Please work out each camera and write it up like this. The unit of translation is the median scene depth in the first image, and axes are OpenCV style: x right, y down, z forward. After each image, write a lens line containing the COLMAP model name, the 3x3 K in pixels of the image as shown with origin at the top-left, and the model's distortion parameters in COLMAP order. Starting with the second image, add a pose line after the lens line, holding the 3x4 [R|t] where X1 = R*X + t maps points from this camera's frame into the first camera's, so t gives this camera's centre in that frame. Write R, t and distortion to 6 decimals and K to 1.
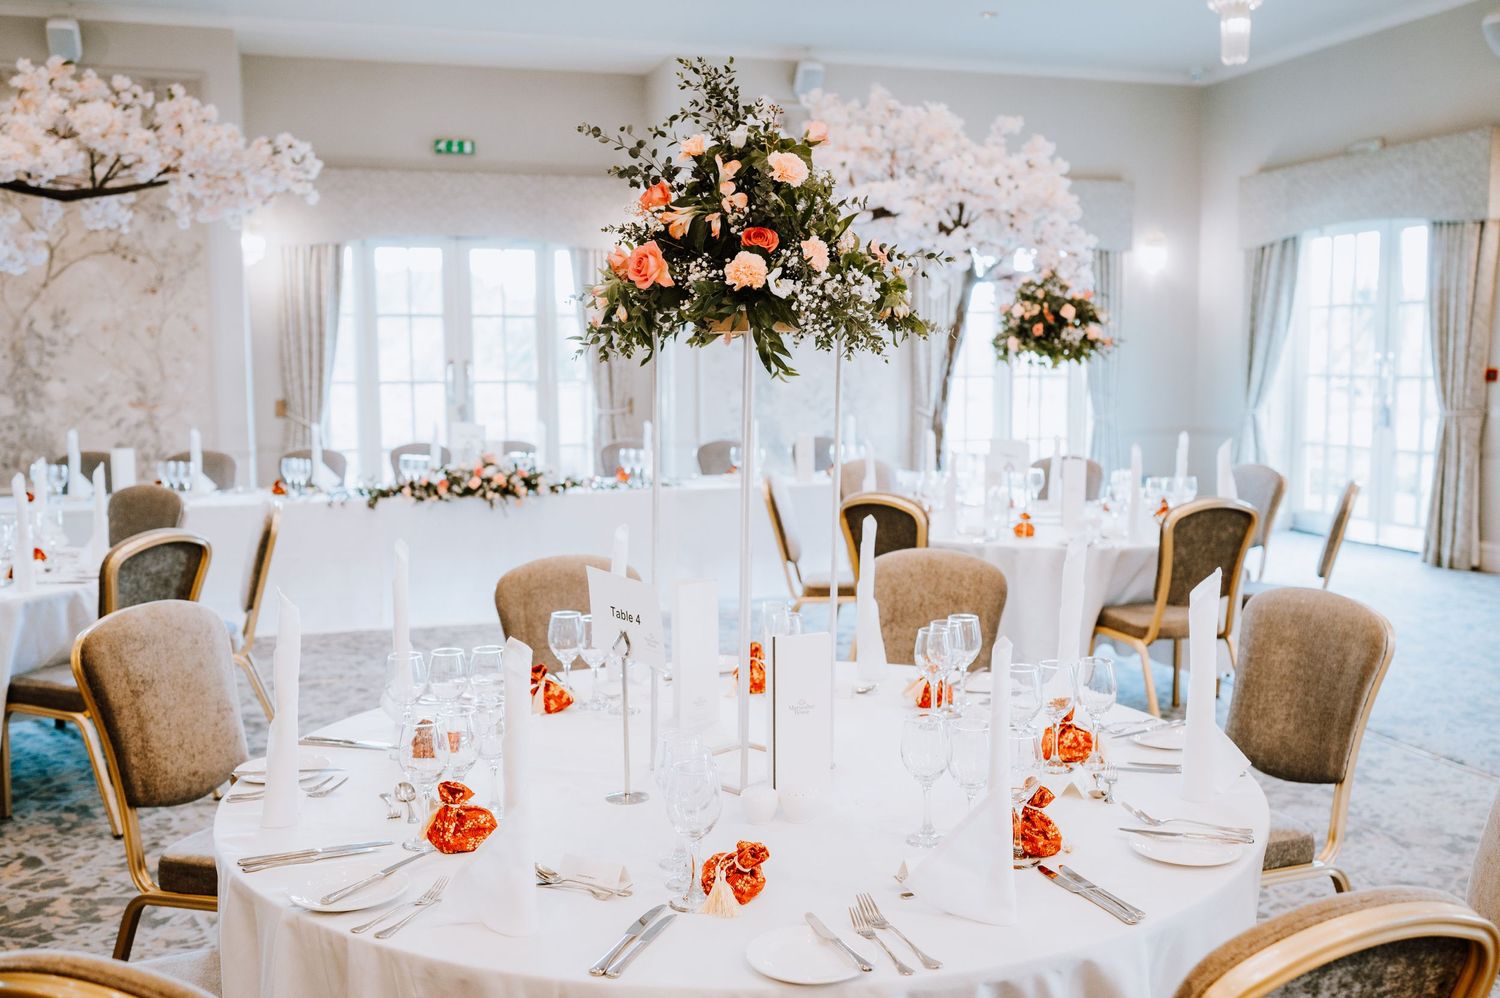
lens RADIAL K [[1408.8, 0, 752.8], [0, 1408.8, 497.2], [0, 0, 1]] dist [-0.001074, 0.000000]
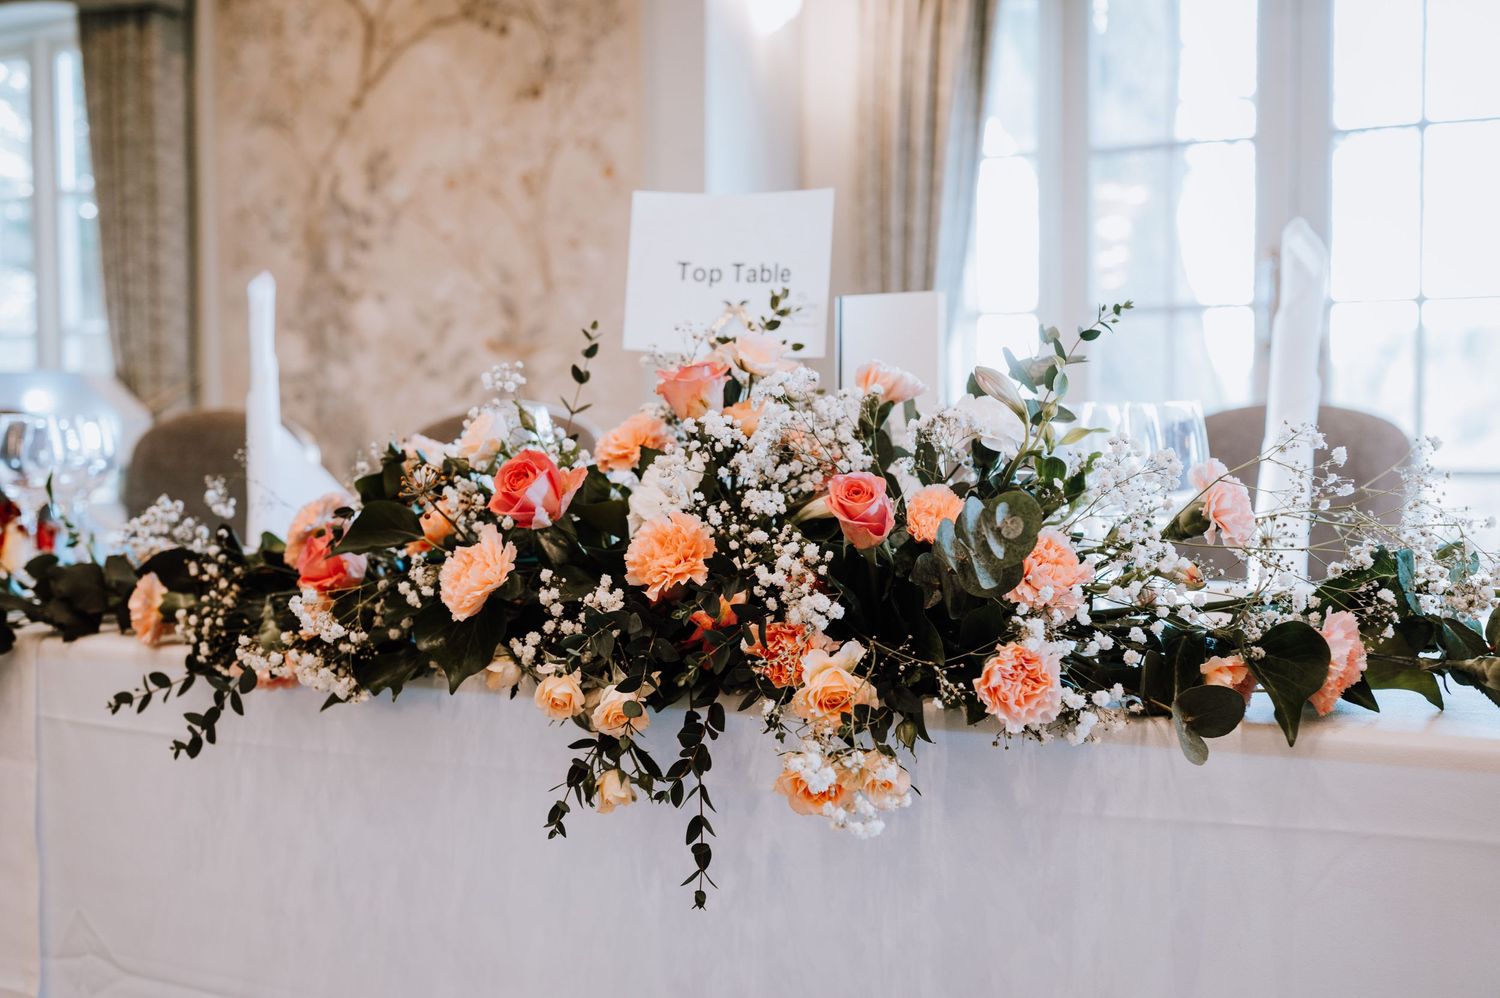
lens RADIAL K [[1408.8, 0, 752.1], [0, 1408.8, 497.9], [0, 0, 1]] dist [-0.001074, 0.000000]
pose [[0.759758, 0.031638, -0.649436, -0.079019], [-0.059276, 0.998026, -0.020725, -0.012342], [0.647498, 0.054242, 0.760134, 0.726533]]
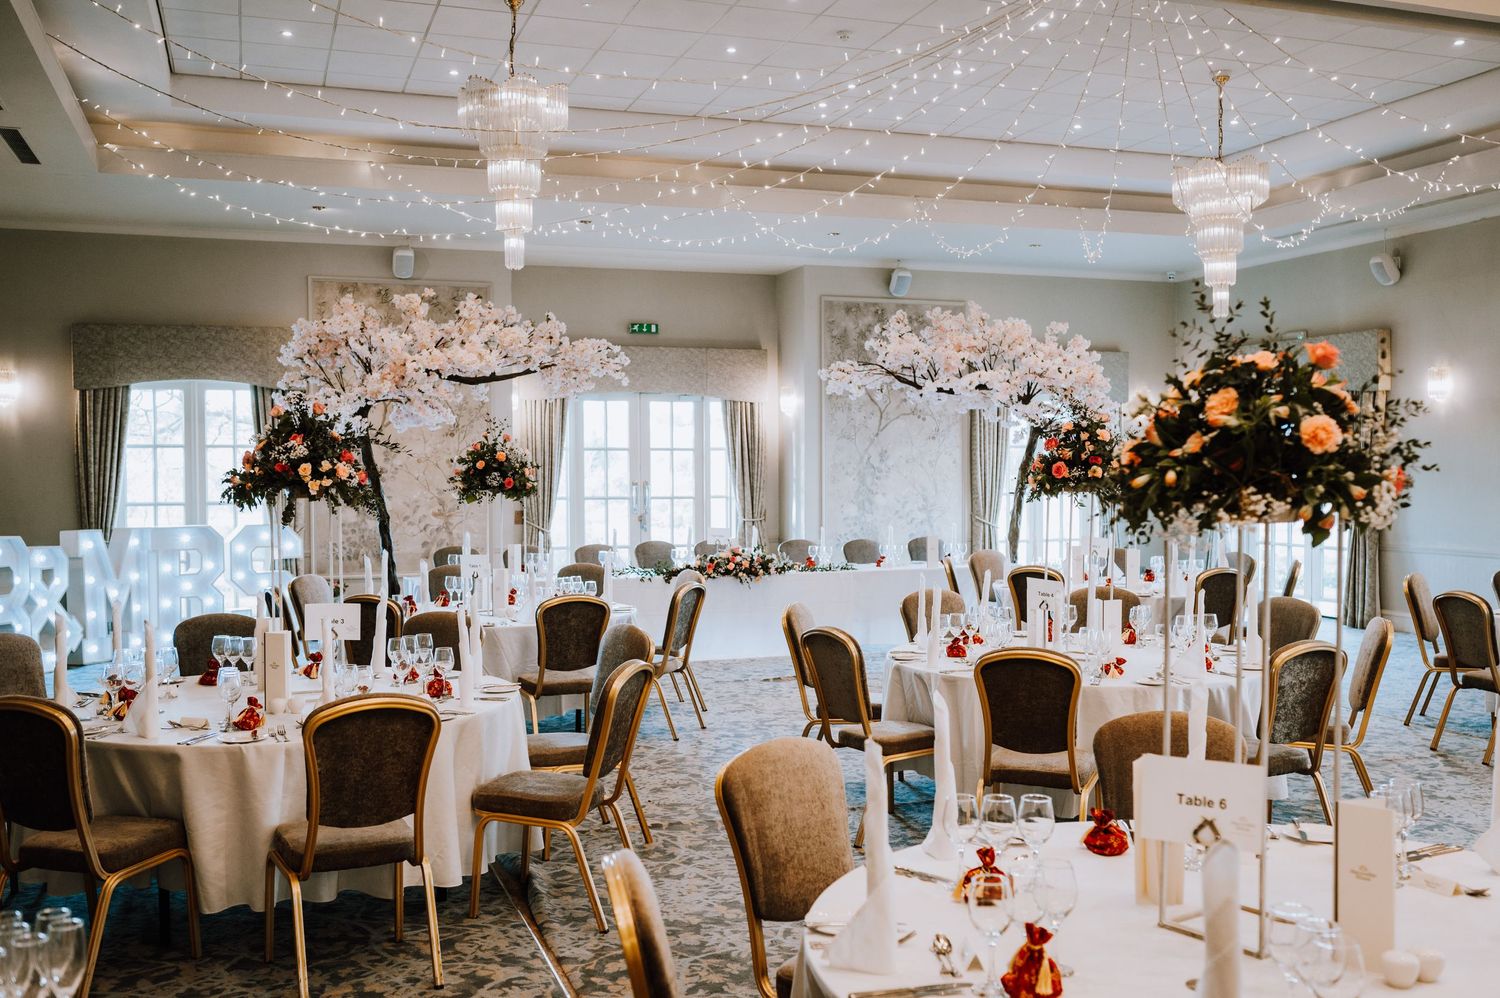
lens RADIAL K [[1408.8, 0, 743.3], [0, 1408.8, 492.9], [0, 0, 1]] dist [-0.001074, 0.000000]
pose [[0.999342, 0.000853, 0.036263, -0.189015], [0.002013, 0.996879, -0.078925, 0.024675], [-0.036217, 0.078946, 0.996221, -0.421312]]
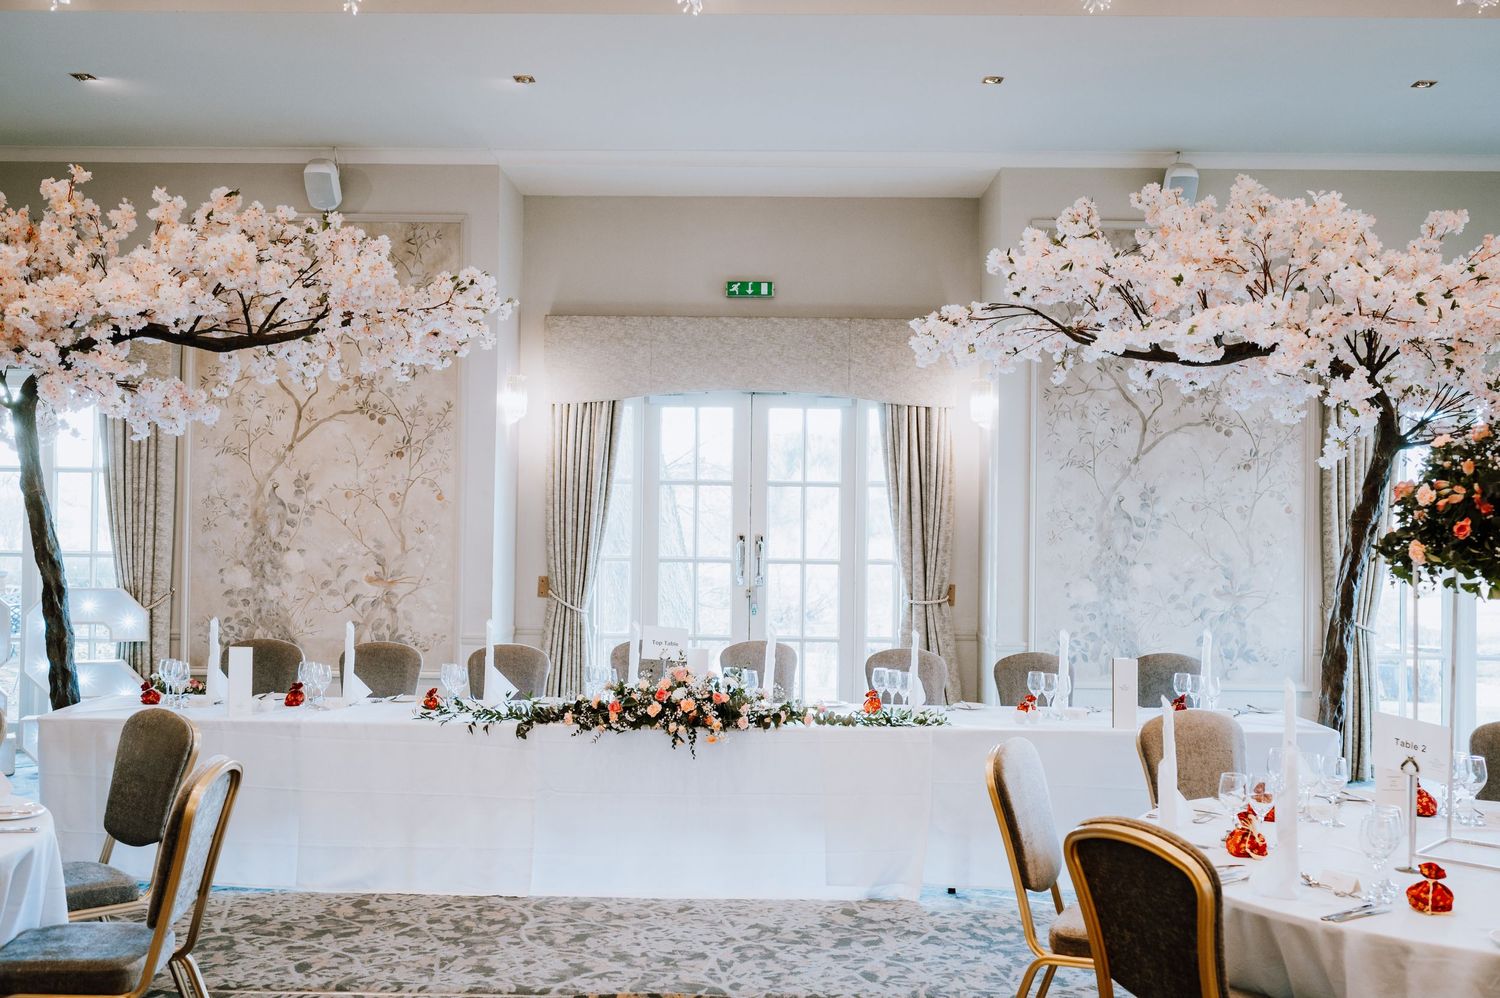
lens RADIAL K [[1408.8, 0, 748.1], [0, 1408.8, 493.4], [0, 0, 1]] dist [-0.001074, 0.000000]
pose [[0.950524, 0.011575, -0.310434, 0.065047], [-0.047299, 0.993047, -0.107798, -0.036199], [0.307028, 0.117148, 0.944463, 0.229763]]
